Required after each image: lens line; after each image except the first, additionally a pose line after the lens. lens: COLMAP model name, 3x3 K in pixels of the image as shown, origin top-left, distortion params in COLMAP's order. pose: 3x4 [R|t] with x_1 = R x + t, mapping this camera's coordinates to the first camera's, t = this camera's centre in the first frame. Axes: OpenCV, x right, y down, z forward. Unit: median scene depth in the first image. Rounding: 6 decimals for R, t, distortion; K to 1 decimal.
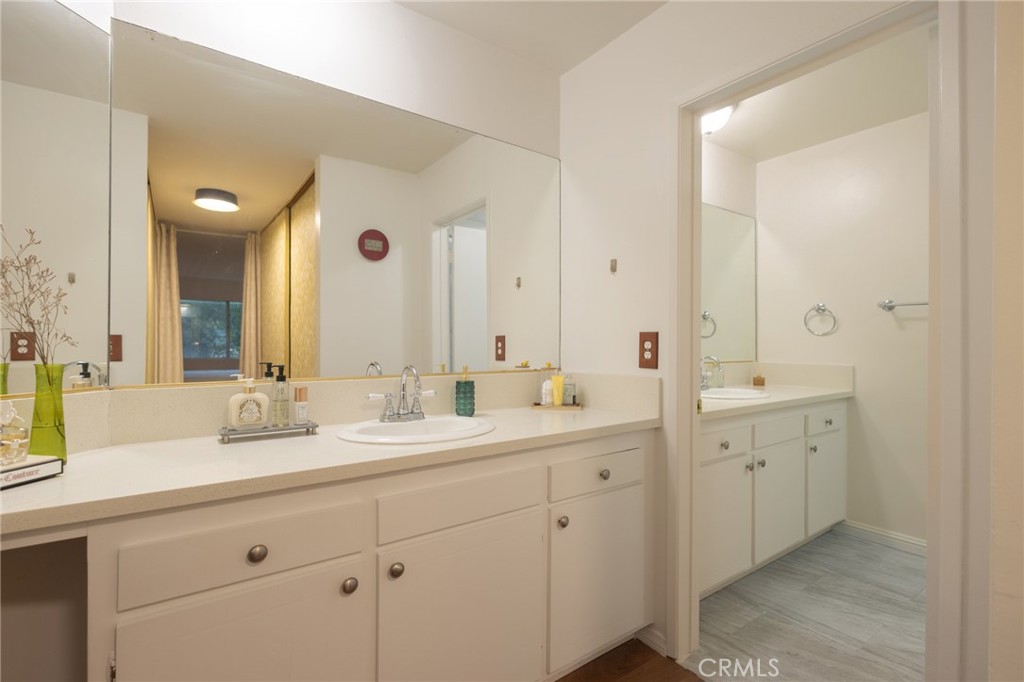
lens RADIAL K [[471.5, 0, 512.0], [0, 471.5, 341.0], [0, 0, 1]] dist [0.011649, -0.000476]
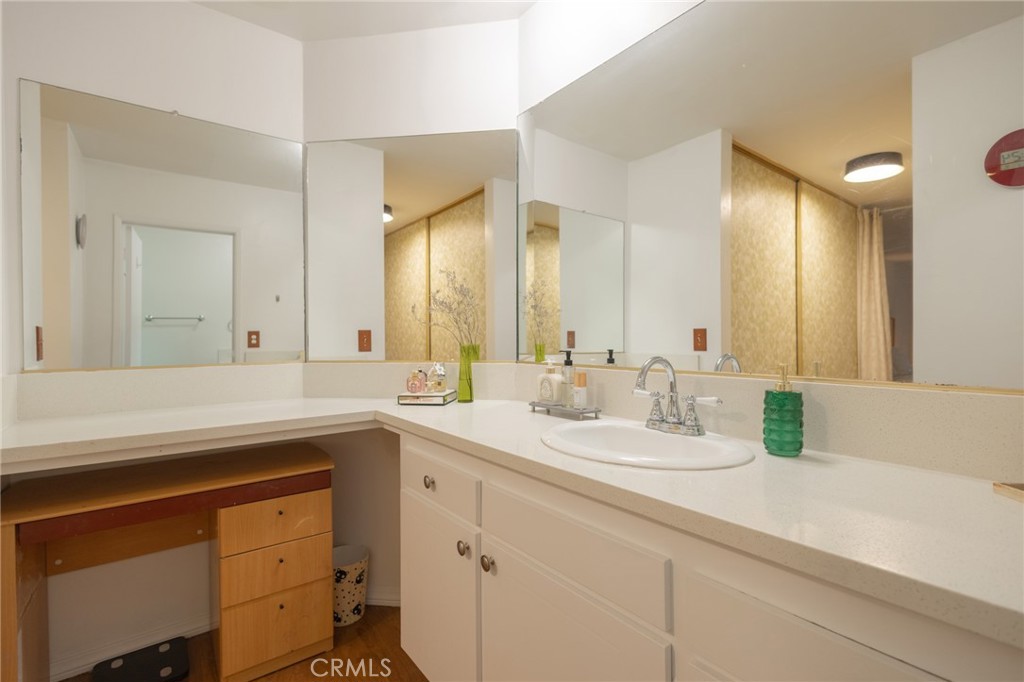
lens RADIAL K [[471.5, 0, 512.0], [0, 471.5, 341.0], [0, 0, 1]] dist [0.011649, -0.000476]
pose [[0.036361, -0.001125, -0.999338, 0.488622], [0.007995, 0.999968, -0.000835, 0.025571], [0.999307, -0.007959, 0.036369, 0.708027]]
